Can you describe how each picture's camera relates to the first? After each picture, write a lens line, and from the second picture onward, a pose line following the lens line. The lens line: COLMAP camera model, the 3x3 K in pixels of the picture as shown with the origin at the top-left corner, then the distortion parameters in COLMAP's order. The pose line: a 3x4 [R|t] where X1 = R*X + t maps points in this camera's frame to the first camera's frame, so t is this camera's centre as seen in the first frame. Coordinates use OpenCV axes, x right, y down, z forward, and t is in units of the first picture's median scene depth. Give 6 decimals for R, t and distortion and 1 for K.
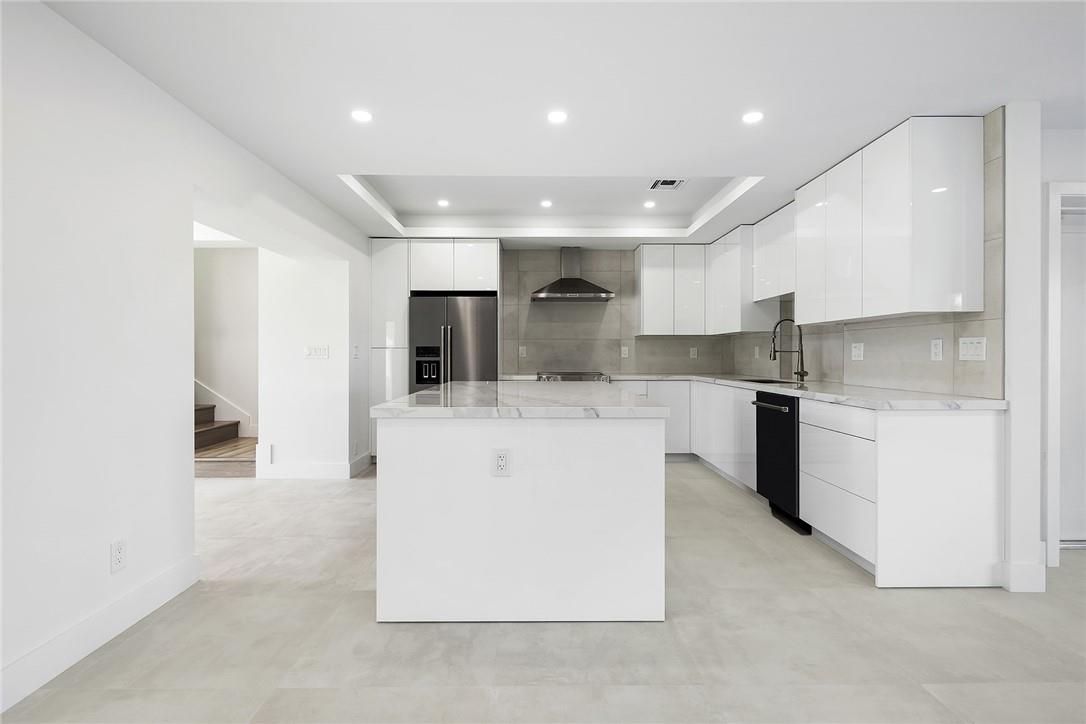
lens RADIAL K [[520.3, 0, 538.3], [0, 520.3, 355.5], [0, 0, 1]] dist [-0.001642, 0.000647]
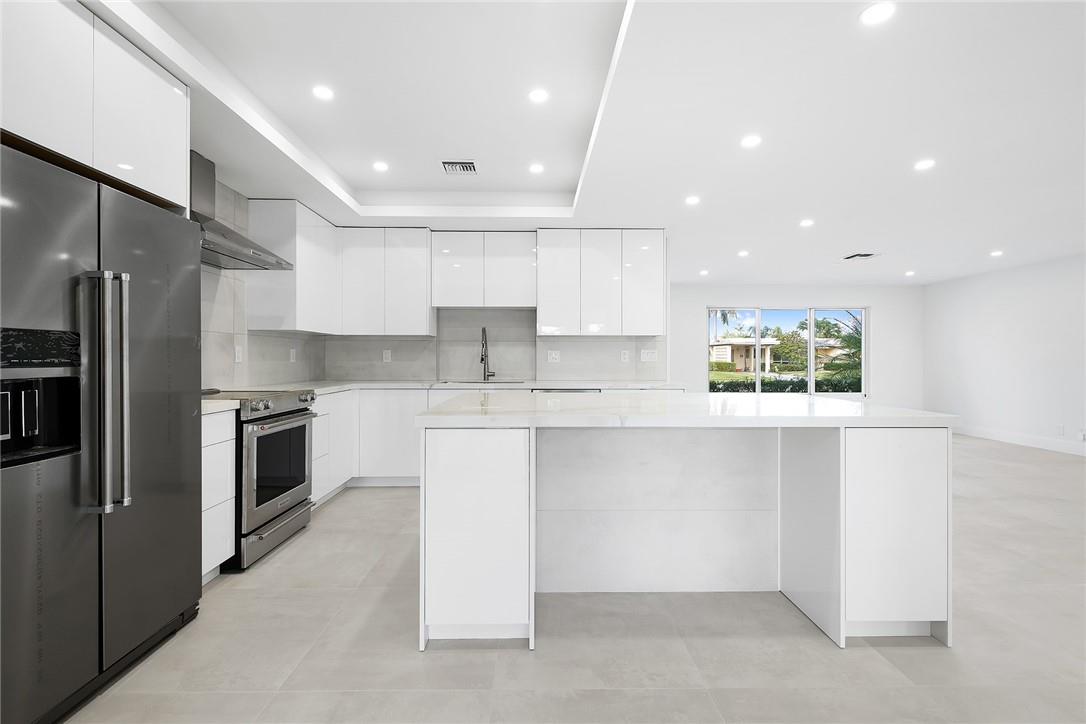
lens RADIAL K [[472.7, 0, 543.0], [0, 472.7, 364.4], [0, 0, 1]] dist [-0.000465, 0.000638]
pose [[-0.013193, -0.013634, 0.999820, -0.622032], [0.000039, 0.999907, 0.013635, -0.002723], [-0.999913, 0.000219, -0.013192, 0.952710]]
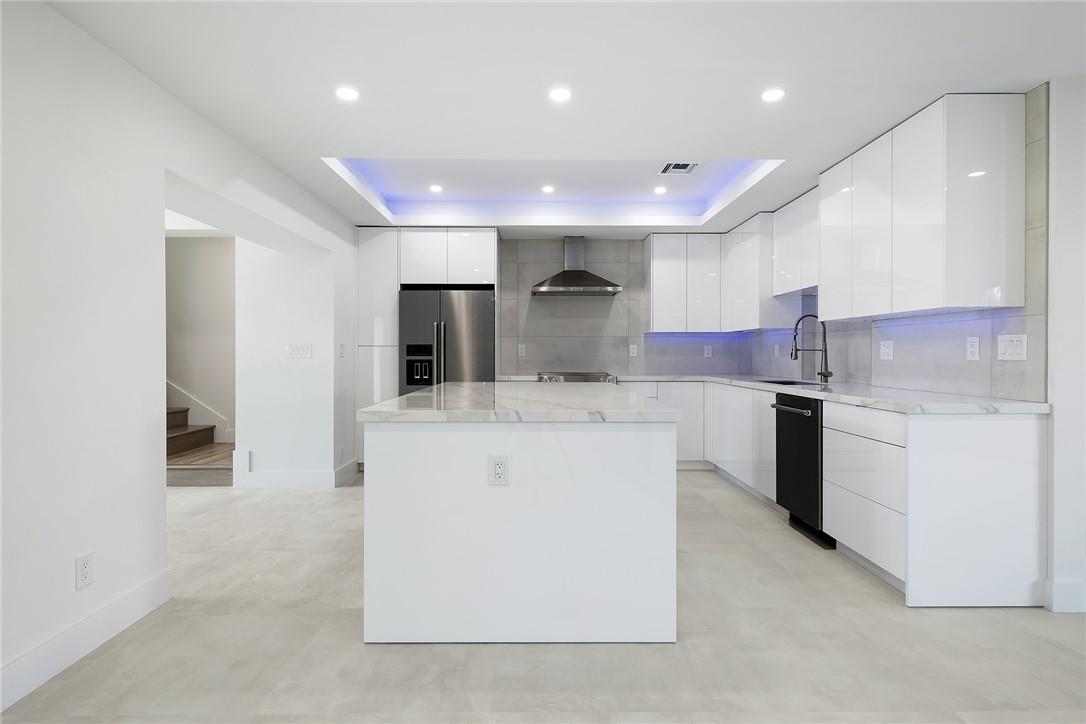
lens RADIAL K [[565.6, 0, 537.9], [0, 565.6, 354.2], [0, 0, 1]] dist [0.005530, -0.001493]
pose [[0.999997, 0.000436, -0.002283, 0.000077], [-0.000437, 1.000000, -0.000267, -0.000019], [0.002283, 0.000268, 0.999997, -0.002832]]
